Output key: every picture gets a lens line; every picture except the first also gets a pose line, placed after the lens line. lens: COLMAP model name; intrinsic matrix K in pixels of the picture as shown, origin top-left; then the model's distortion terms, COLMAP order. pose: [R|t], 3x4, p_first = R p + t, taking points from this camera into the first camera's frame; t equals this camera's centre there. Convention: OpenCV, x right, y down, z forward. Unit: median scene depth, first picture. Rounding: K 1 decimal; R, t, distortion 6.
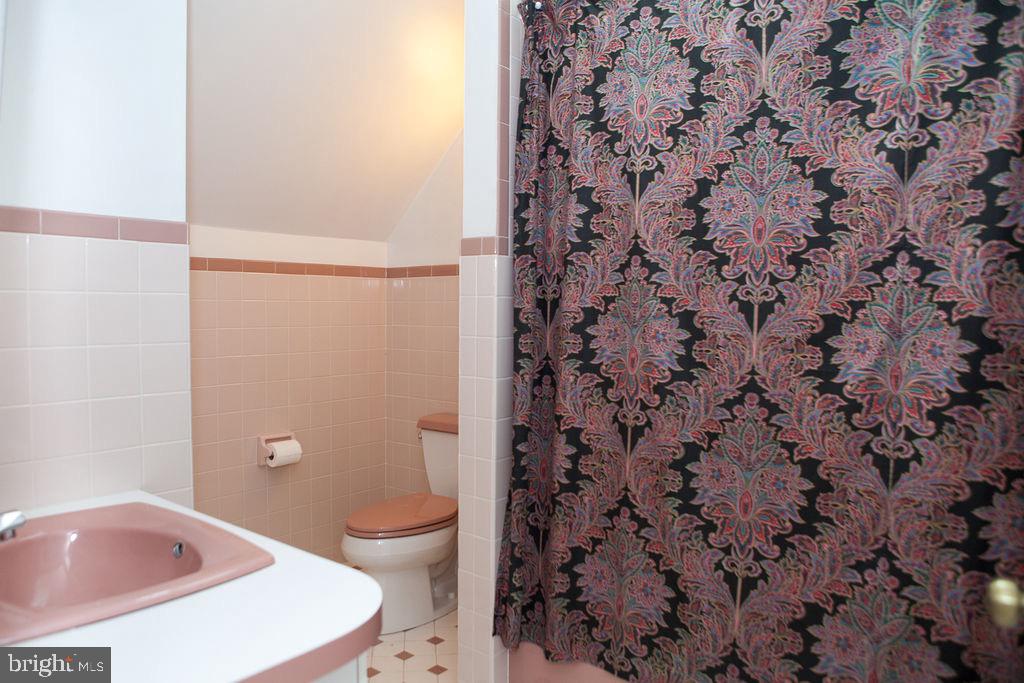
lens RADIAL K [[708.1, 0, 512.0], [0, 708.1, 341.5], [0, 0, 1]] dist [-0.110224, 0.084088]
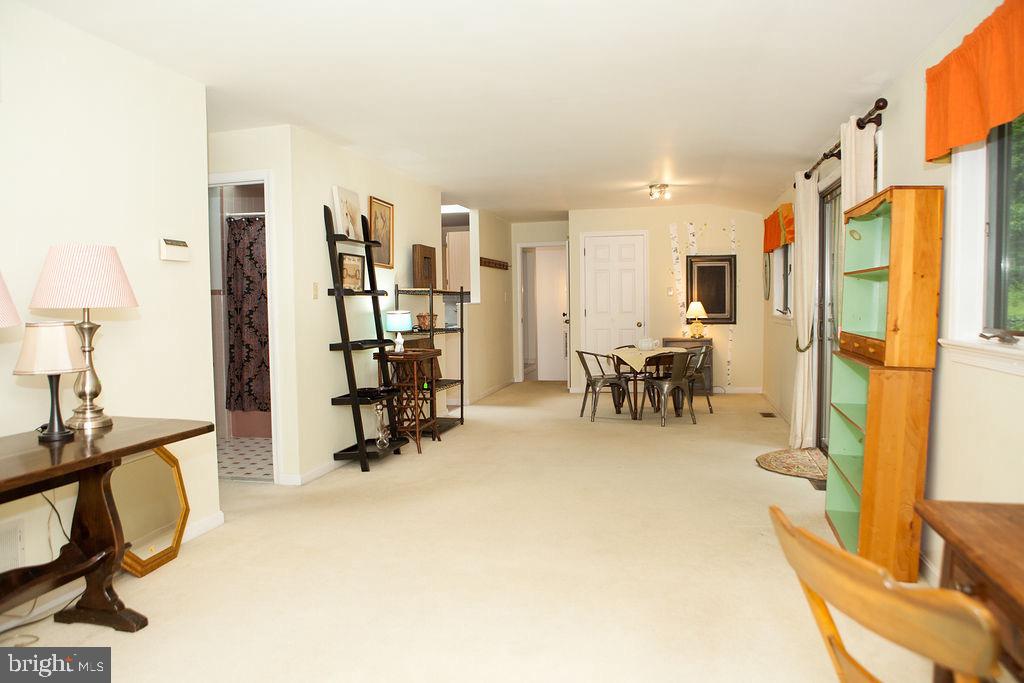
lens RADIAL K [[729.9, 0, 512.0], [0, 729.9, 341.5], [0, 0, 1]] dist [-0.128292, 0.132785]
pose [[0.911757, -0.043381, 0.408433, -0.172224], [0.039364, 0.999058, 0.018239, 0.094931], [-0.408840, -0.000552, 0.912606, -2.771859]]
